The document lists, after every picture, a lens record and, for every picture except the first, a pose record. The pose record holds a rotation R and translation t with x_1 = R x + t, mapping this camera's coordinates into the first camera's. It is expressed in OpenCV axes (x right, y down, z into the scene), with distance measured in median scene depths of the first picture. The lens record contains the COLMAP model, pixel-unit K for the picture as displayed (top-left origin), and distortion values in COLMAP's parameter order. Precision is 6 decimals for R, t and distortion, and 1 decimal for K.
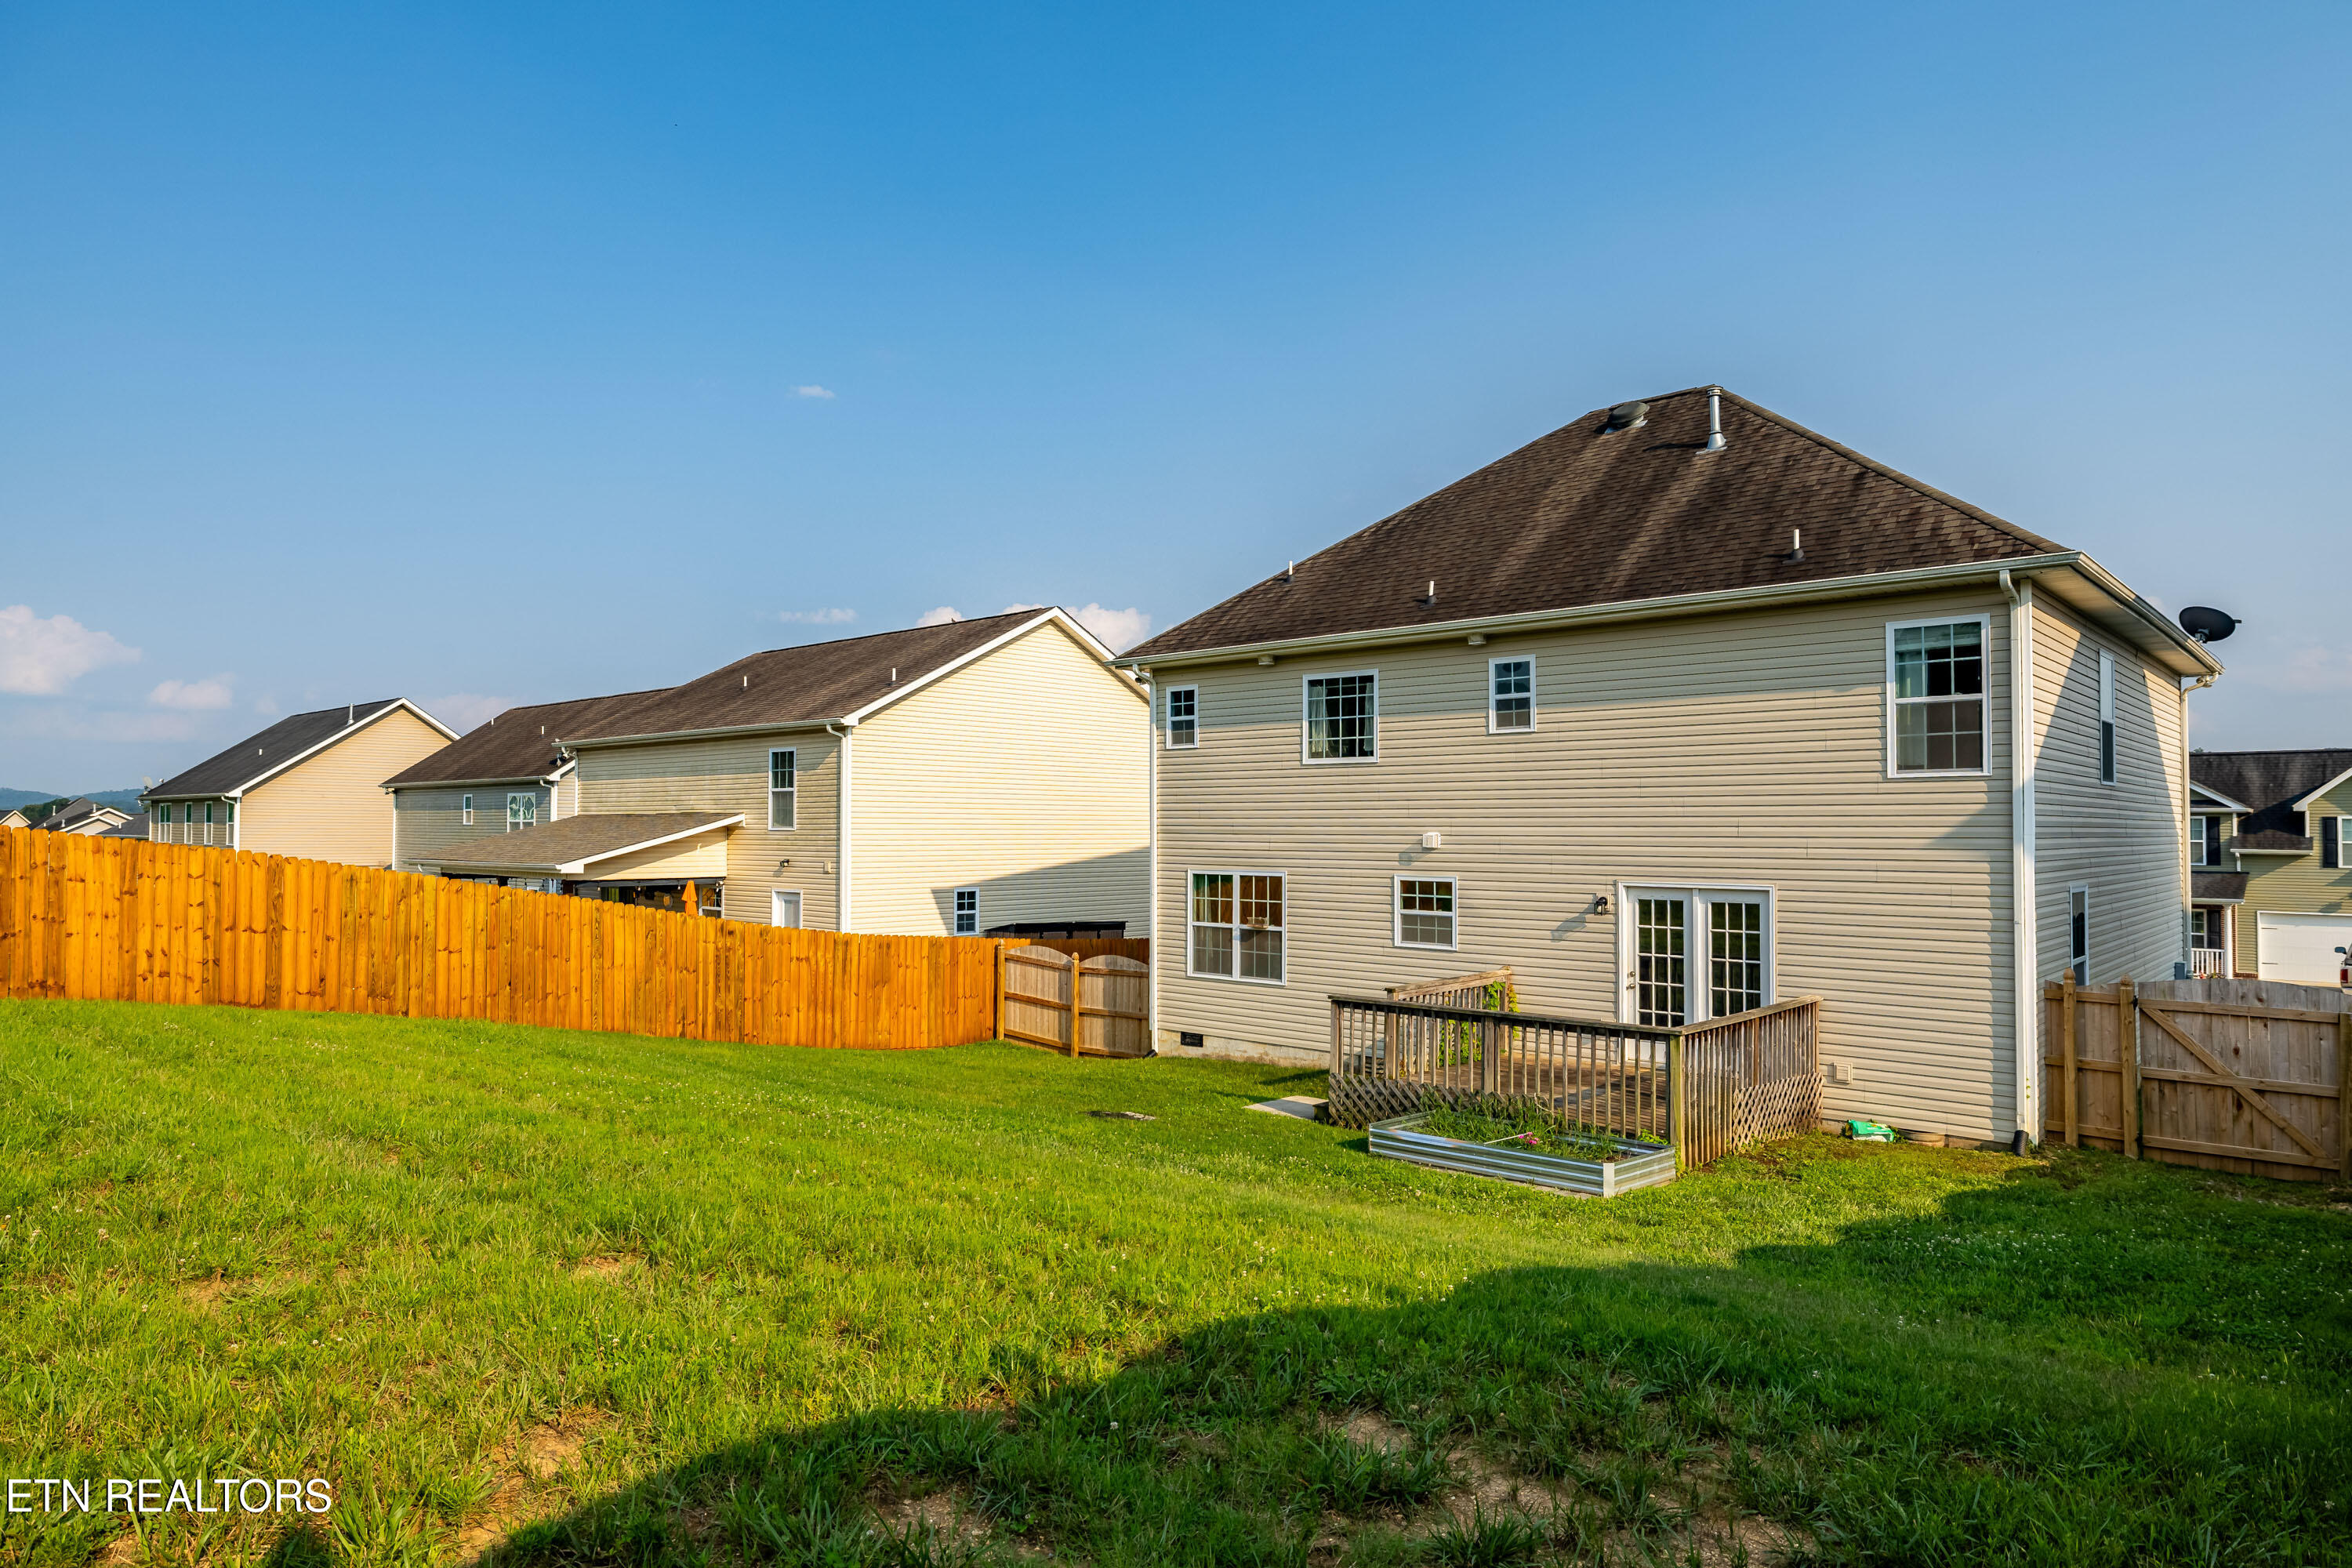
lens RADIAL K [[1393.6, 0, 1176.0], [0, 1393.6, 784.0], [0, 0, 1]] dist [-0.002604, -0.000445]
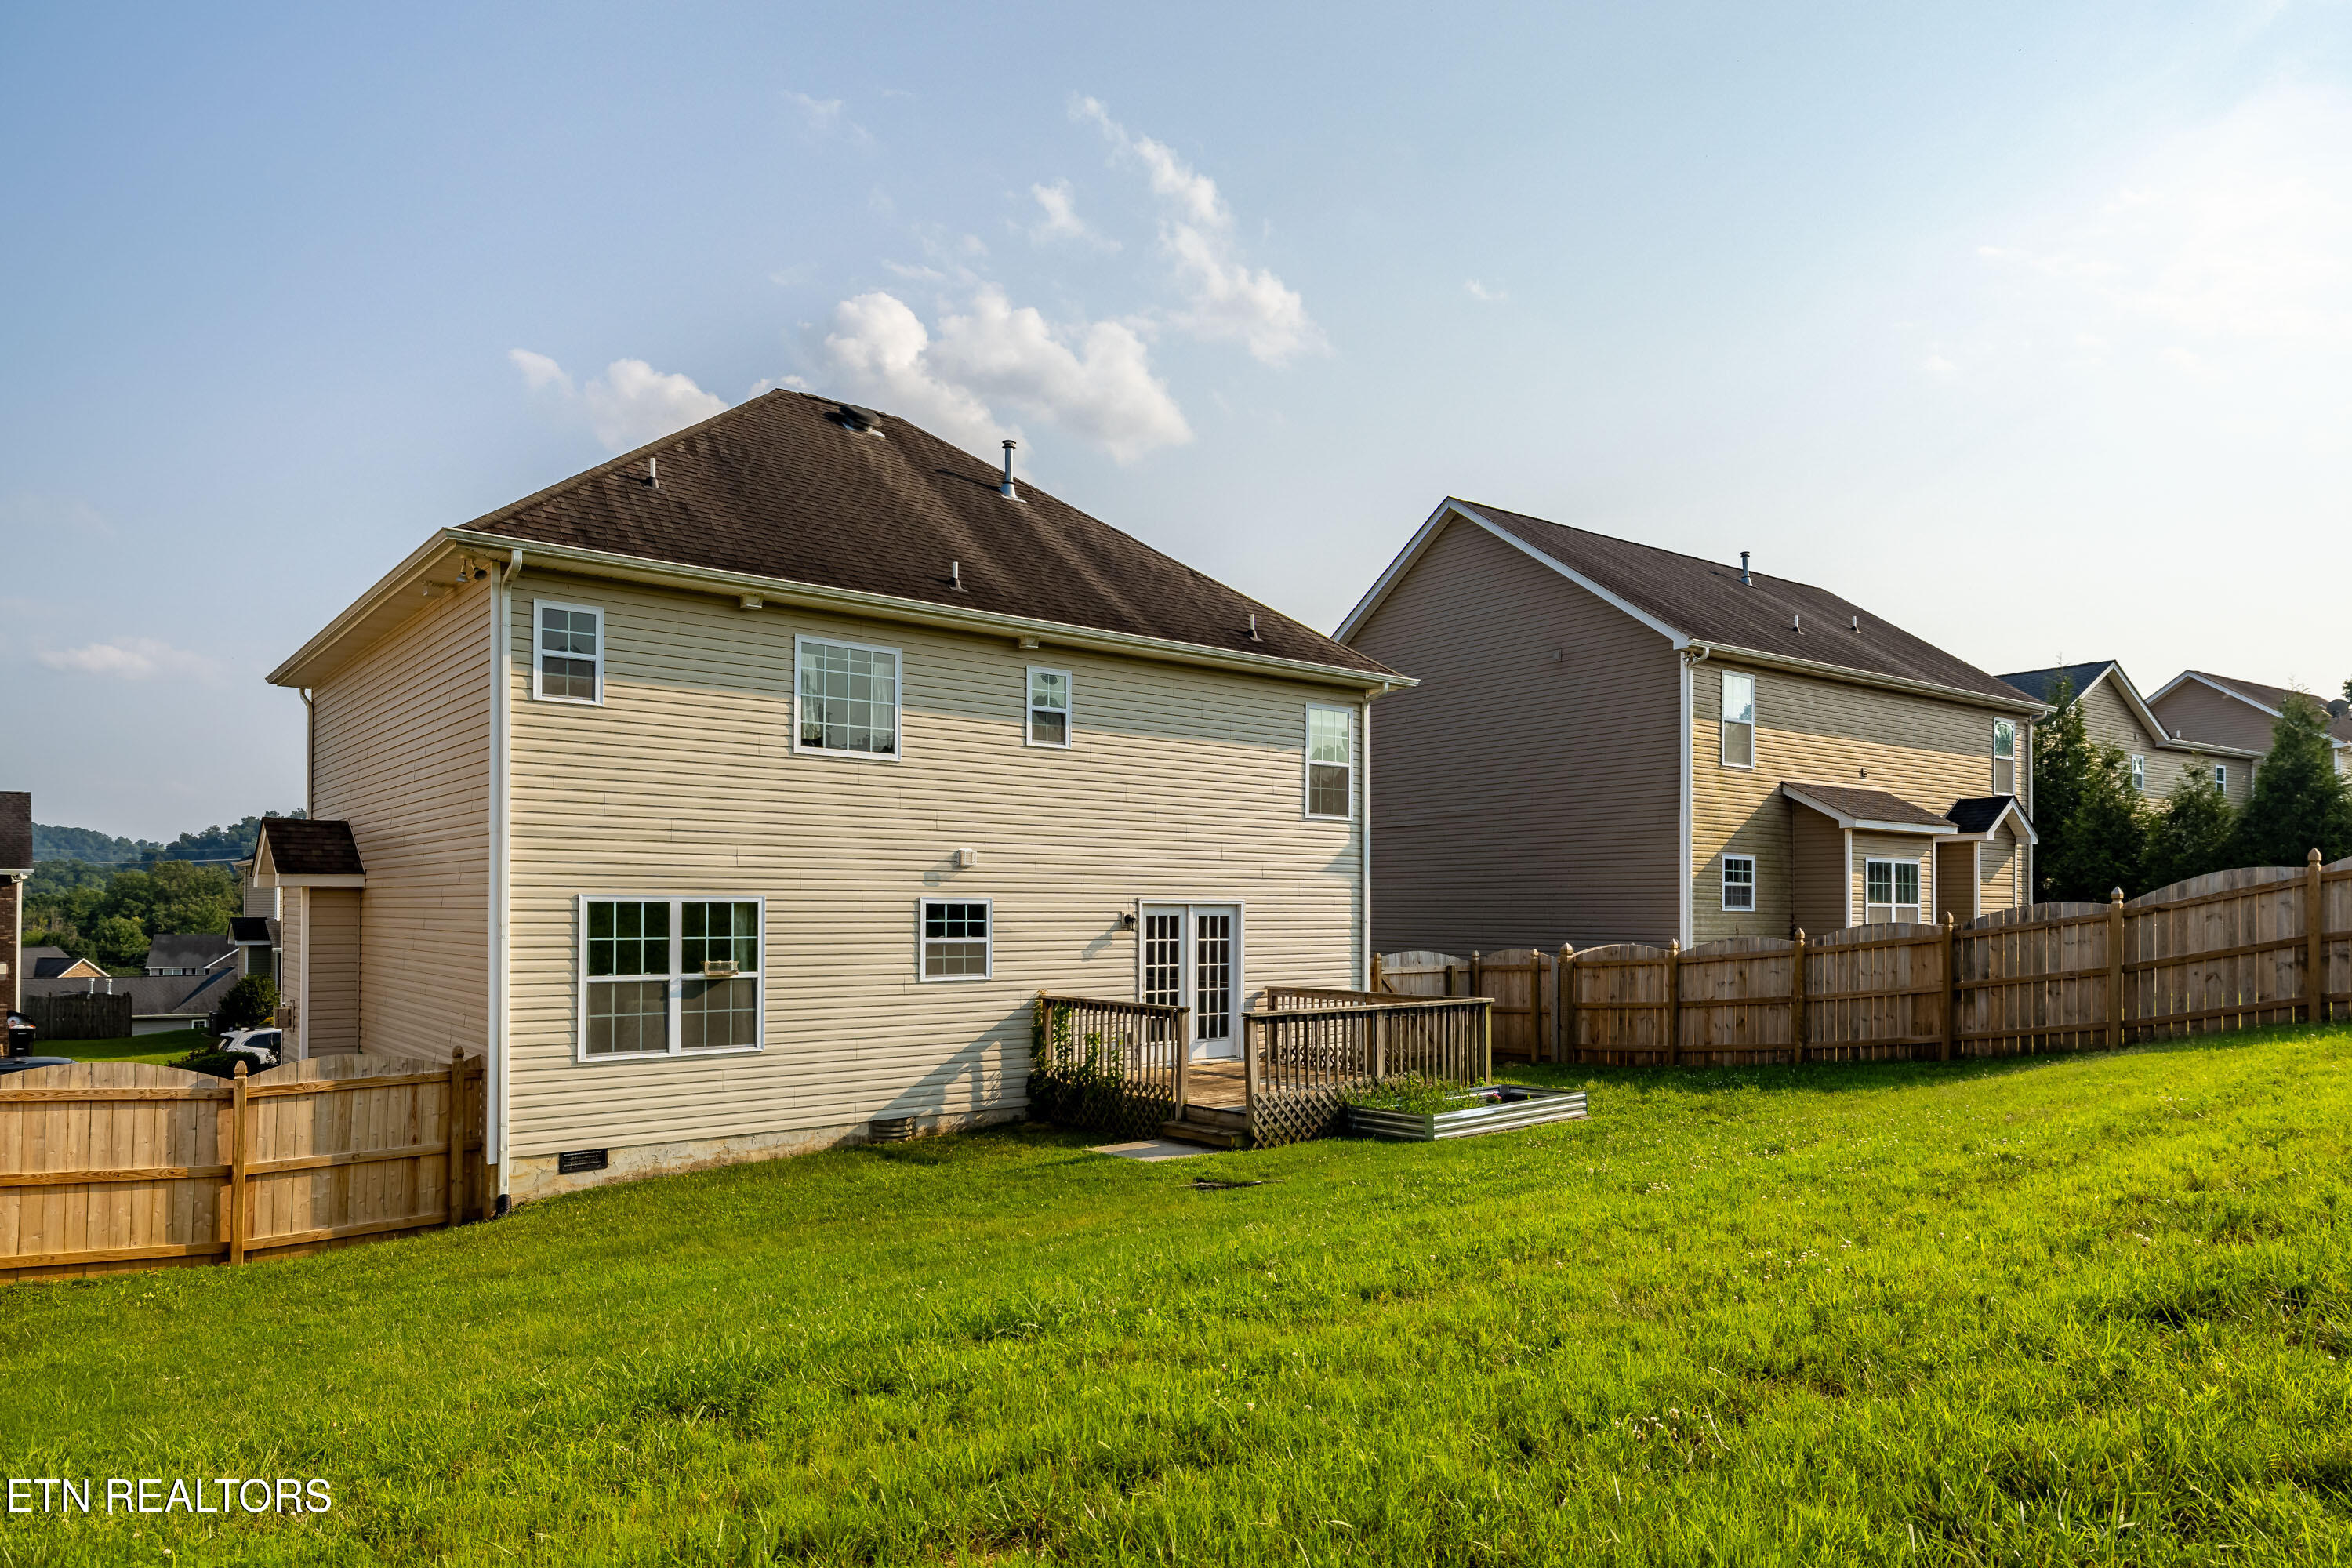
lens RADIAL K [[1407.6, 0, 1178.0], [0, 1407.6, 886.8], [0, 0, 1]] dist [0.002947, -0.000838]
pose [[0.147115, 0.011985, 0.989047, -0.675923], [-0.035505, 0.999346, -0.006829, 0.060127], [-0.988482, -0.034112, 0.147444, 0.734197]]
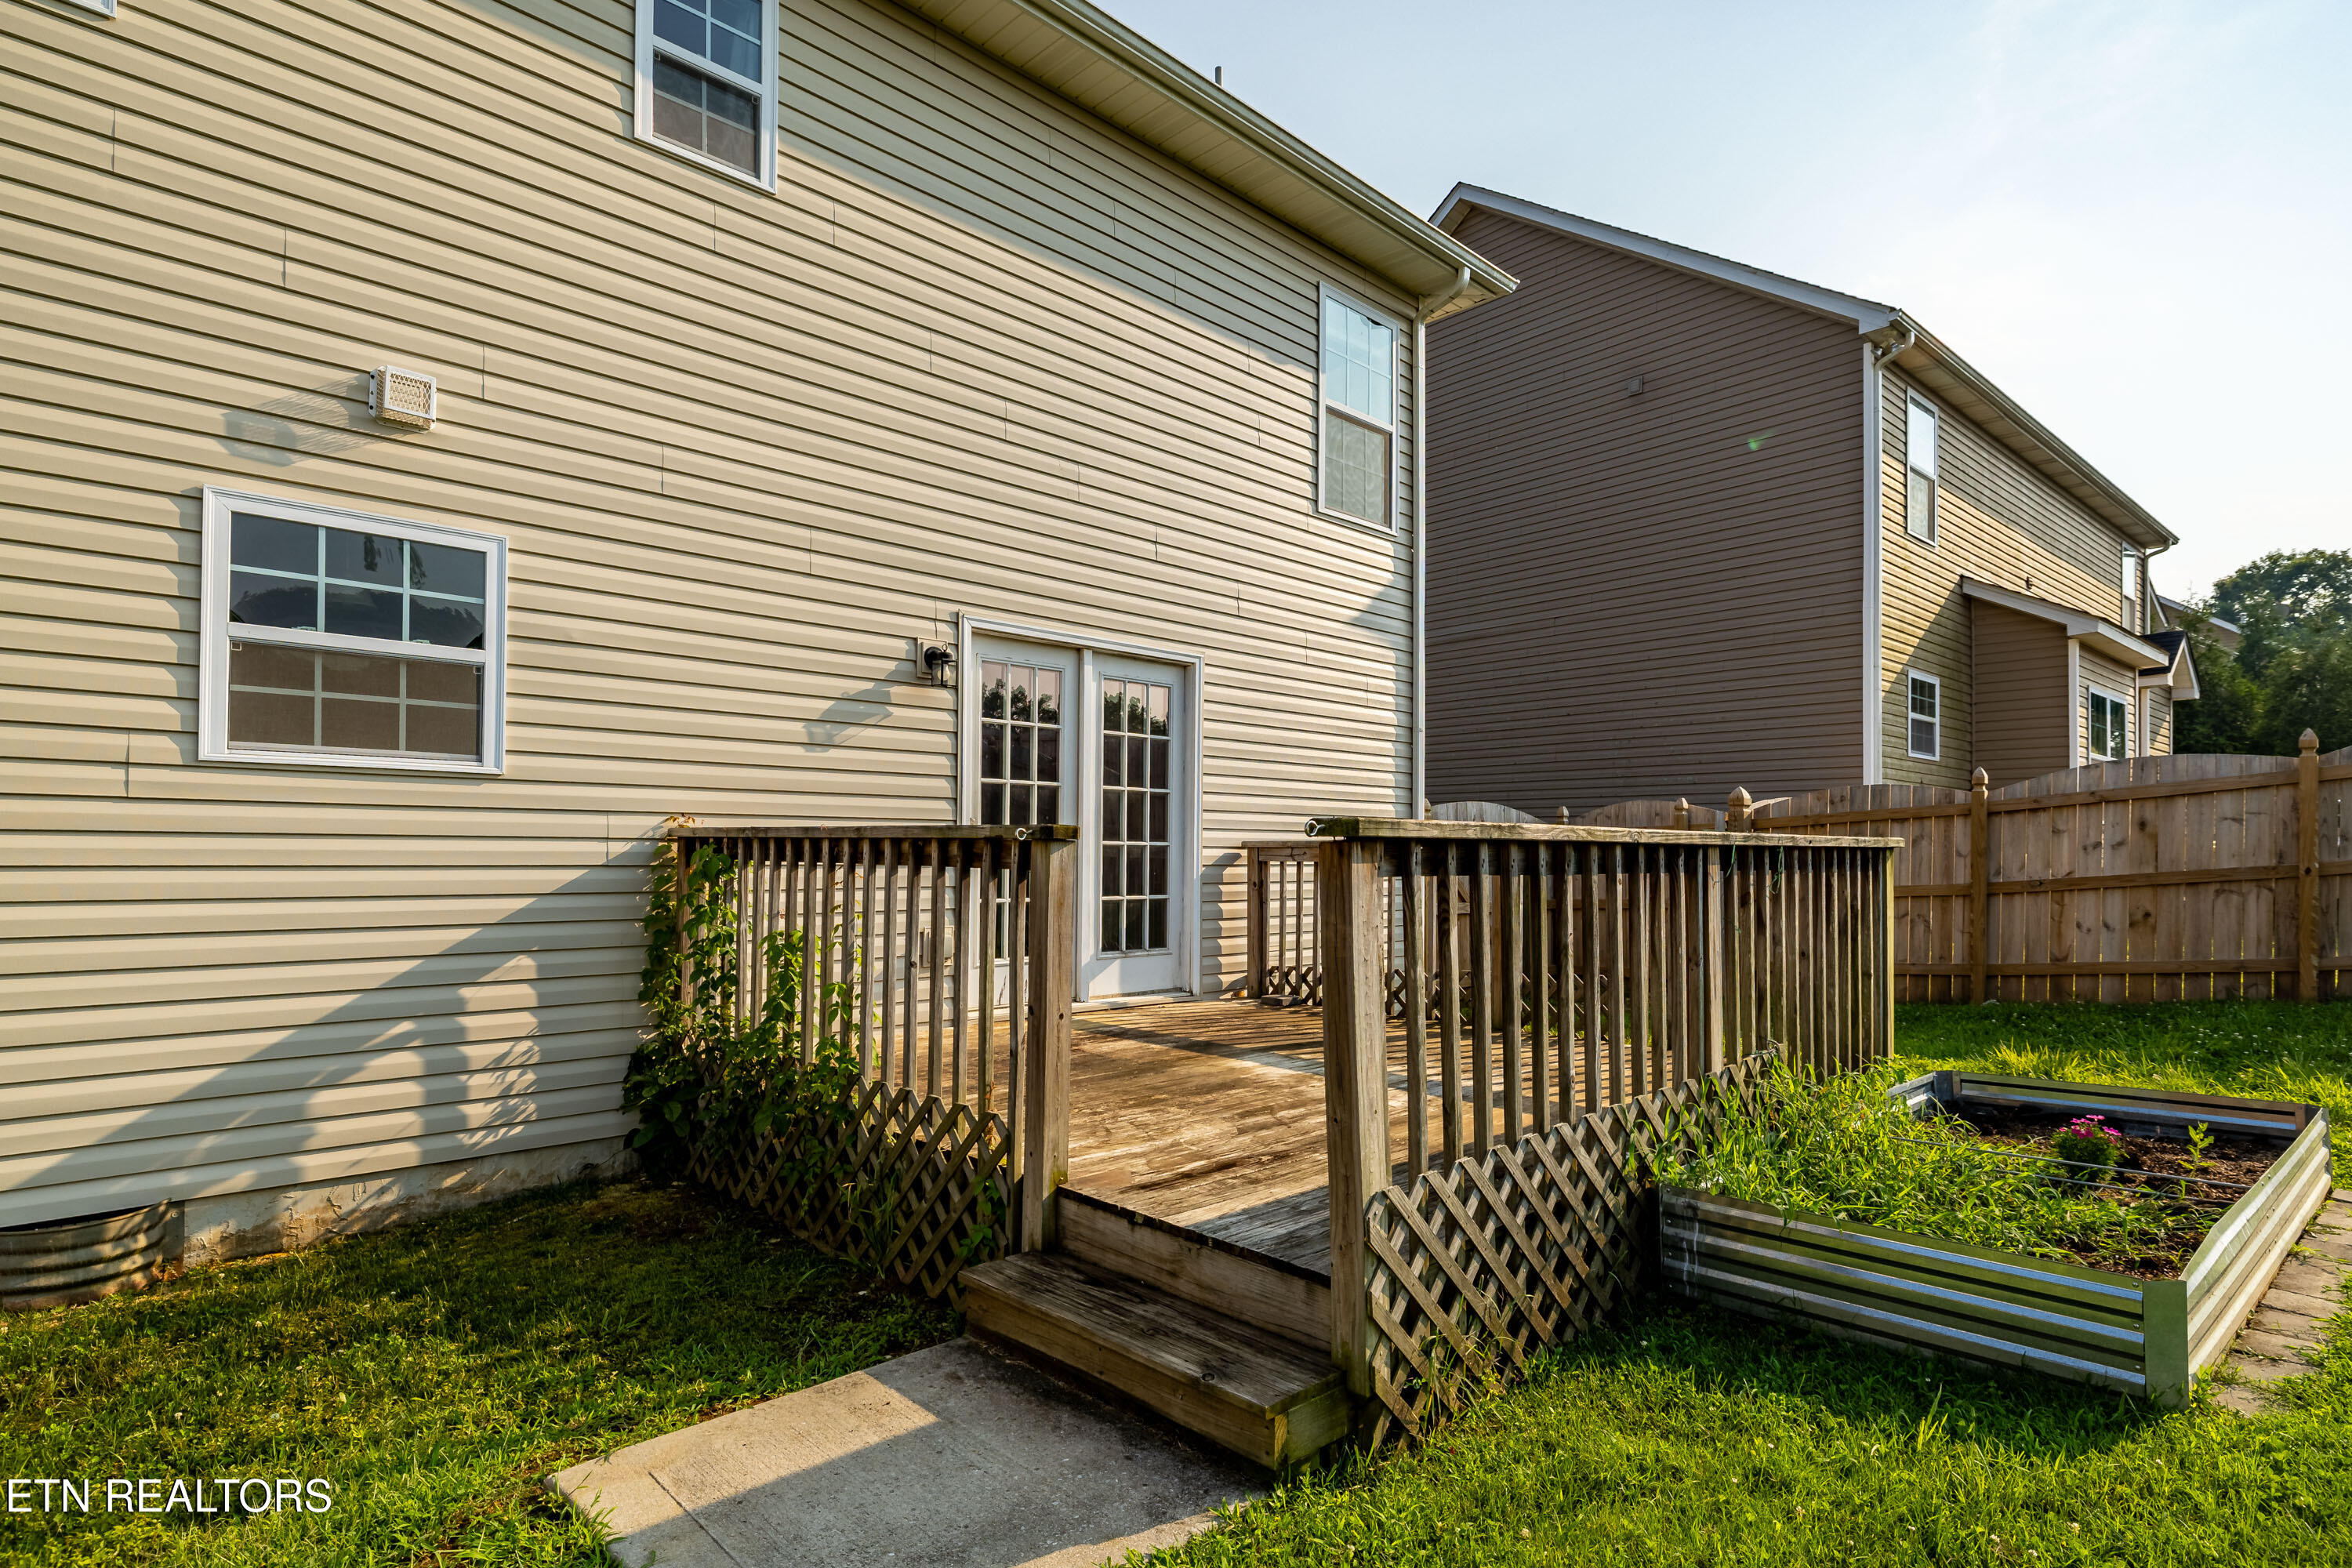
lens RADIAL K [[1188.4, 0, 1173.4], [0, 1188.4, 832.1], [0, 0, 1]] dist [-0.001481, -0.000536]
pose [[0.068902, 0.011871, 0.997553, -0.051090], [-0.041012, 0.999118, -0.009057, 0.126228], [-0.996780, -0.040288, 0.069328, 0.817612]]
